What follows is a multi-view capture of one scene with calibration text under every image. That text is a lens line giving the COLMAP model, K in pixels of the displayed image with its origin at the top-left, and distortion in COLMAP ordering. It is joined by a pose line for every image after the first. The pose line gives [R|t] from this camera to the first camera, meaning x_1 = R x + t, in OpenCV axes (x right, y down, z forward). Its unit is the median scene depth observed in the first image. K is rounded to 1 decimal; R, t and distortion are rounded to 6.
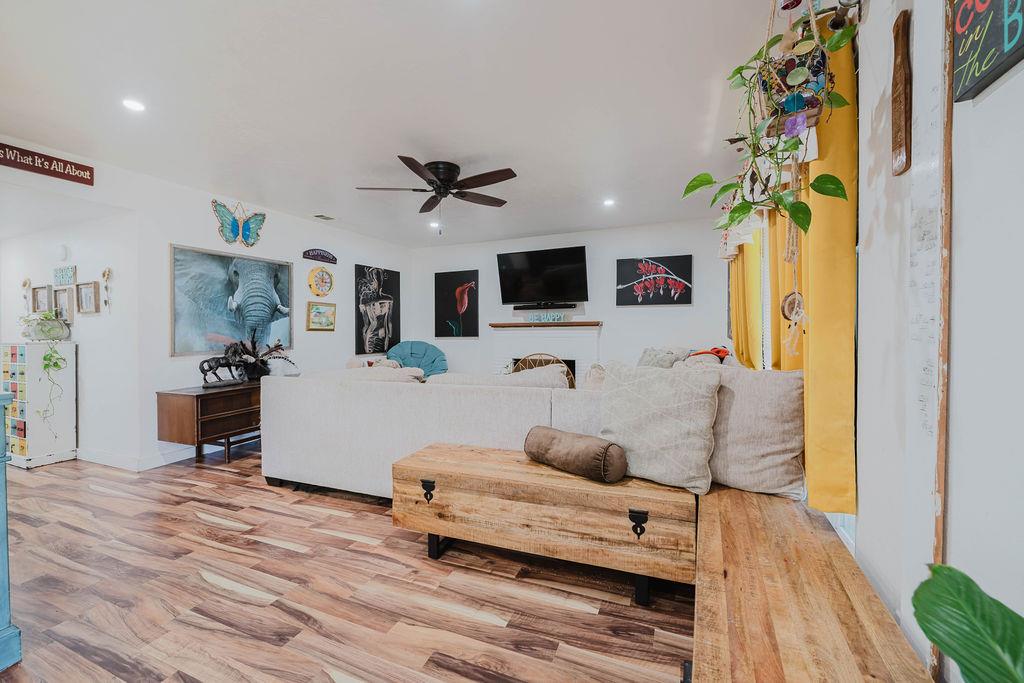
lens RADIAL K [[410.4, 0, 508.4], [0, 410.4, 313.7], [0, 0, 1]] dist [-0.010074, -0.000056]
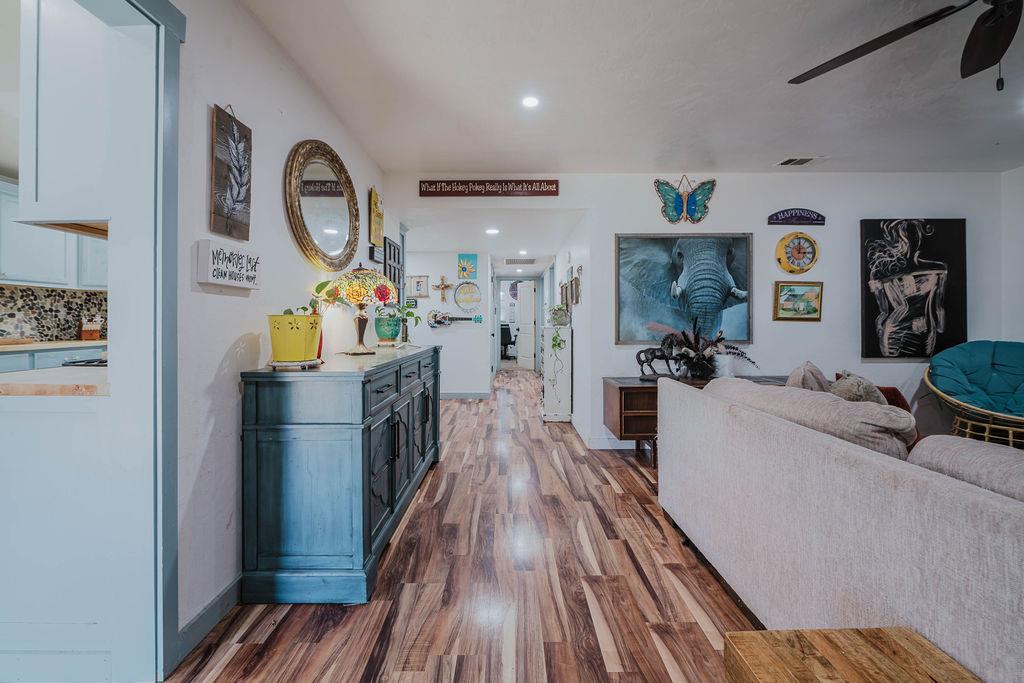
lens RADIAL K [[410.4, 0, 508.4], [0, 410.4, 313.7], [0, 0, 1]] dist [-0.010074, -0.000056]
pose [[0.388256, -0.002582, -0.921548, 0.011050], [0.029912, 0.999504, 0.009802, 0.008820], [0.921066, -0.031371, 0.388141, 0.306185]]
